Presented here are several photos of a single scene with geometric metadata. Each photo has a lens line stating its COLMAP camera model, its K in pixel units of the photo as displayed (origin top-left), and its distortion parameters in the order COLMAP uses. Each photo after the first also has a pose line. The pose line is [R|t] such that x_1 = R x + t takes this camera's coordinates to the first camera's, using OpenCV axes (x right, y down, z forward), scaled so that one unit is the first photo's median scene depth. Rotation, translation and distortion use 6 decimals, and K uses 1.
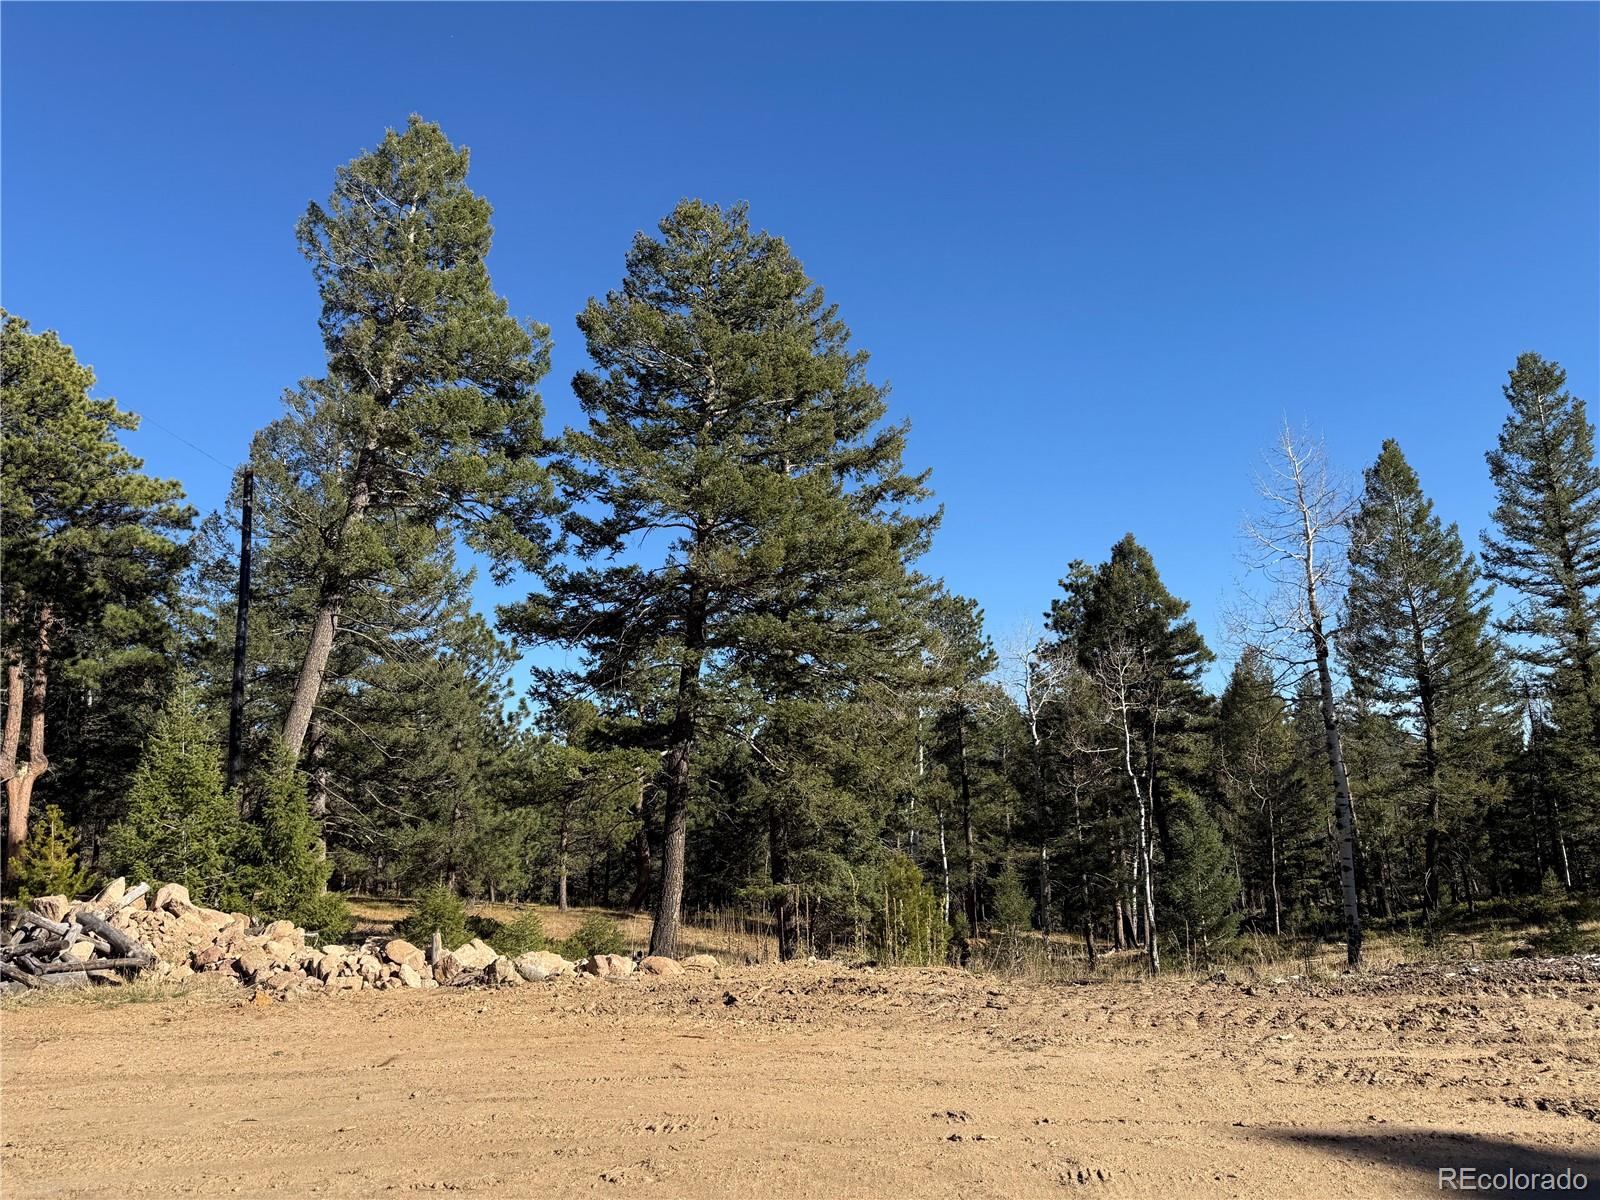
lens RADIAL K [[1077.9, 0, 796.3], [0, 1077.9, 605.4], [0, 0, 1]] dist [0.071309, -0.085562]
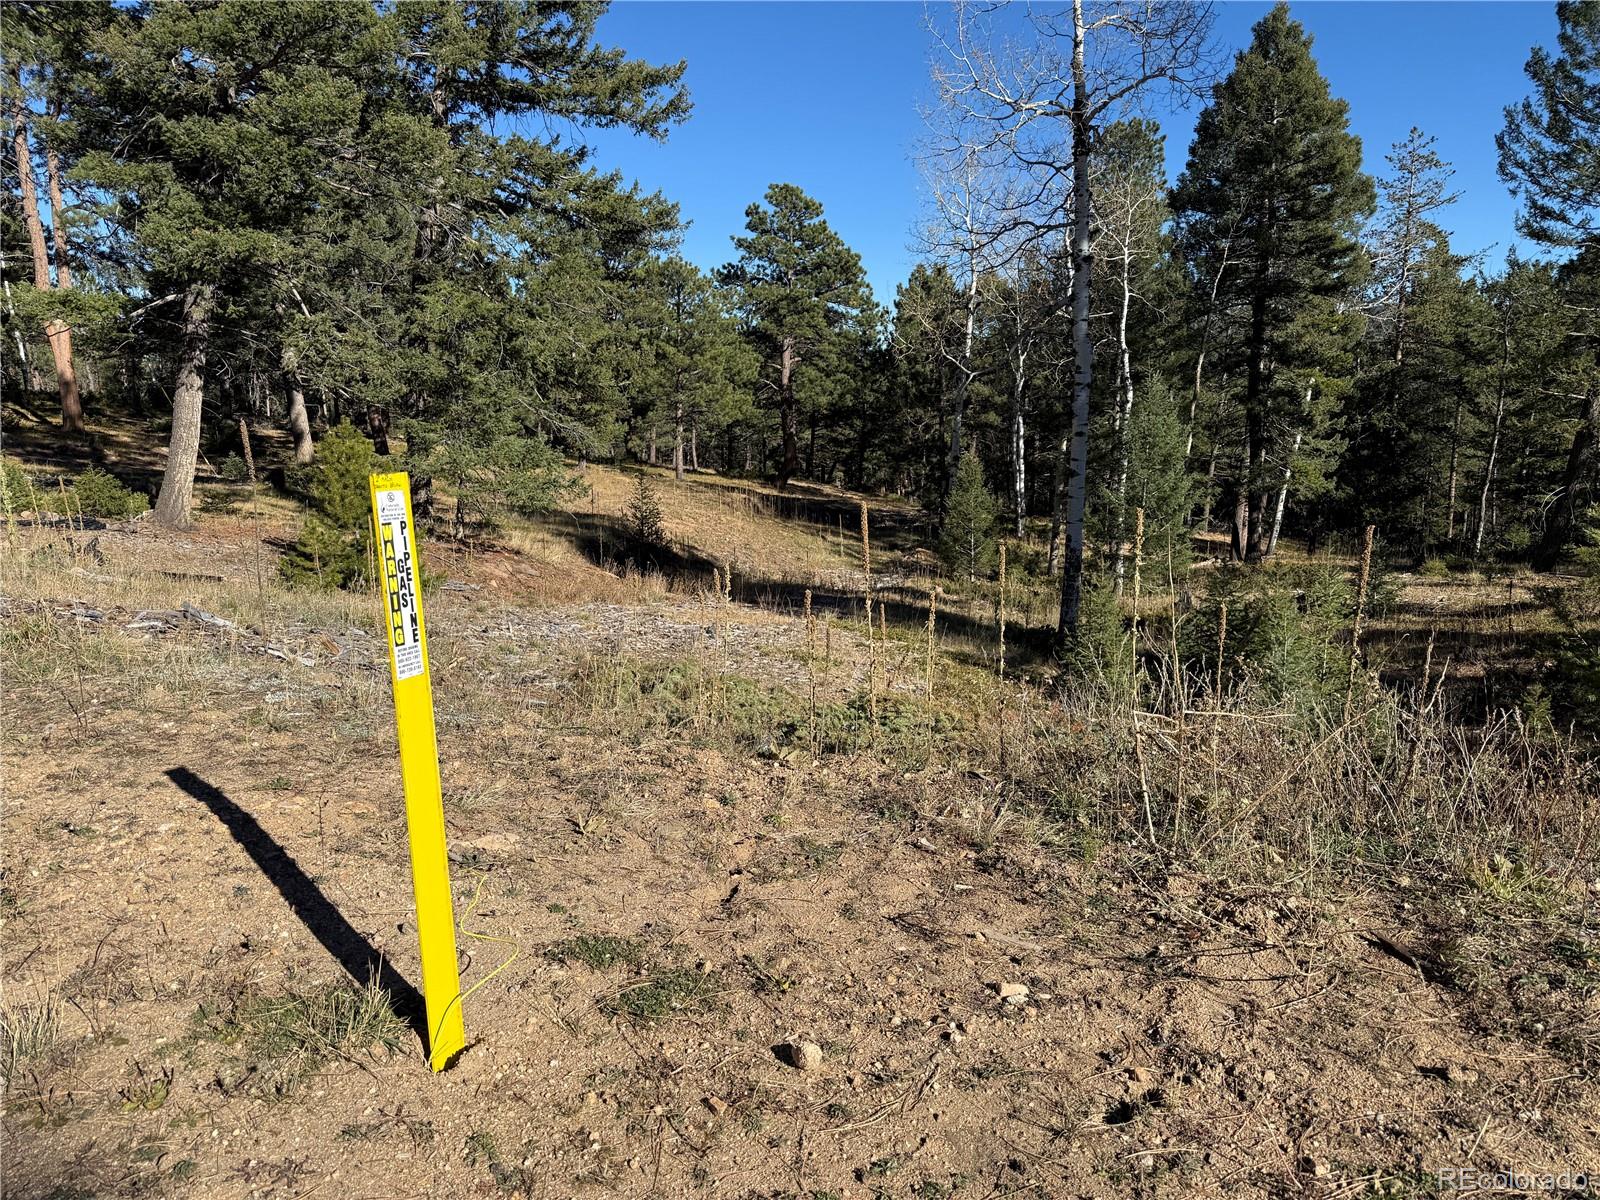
lens RADIAL K [[1077.9, 0, 796.3], [0, 1077.9, 605.4], [0, 0, 1]] dist [0.071309, -0.085562]
pose [[0.935205, 0.104058, -0.338474, 0.334886], [0.030740, 0.928382, 0.370353, 0.028214], [0.352771, -0.356760, 0.865029, 0.163576]]
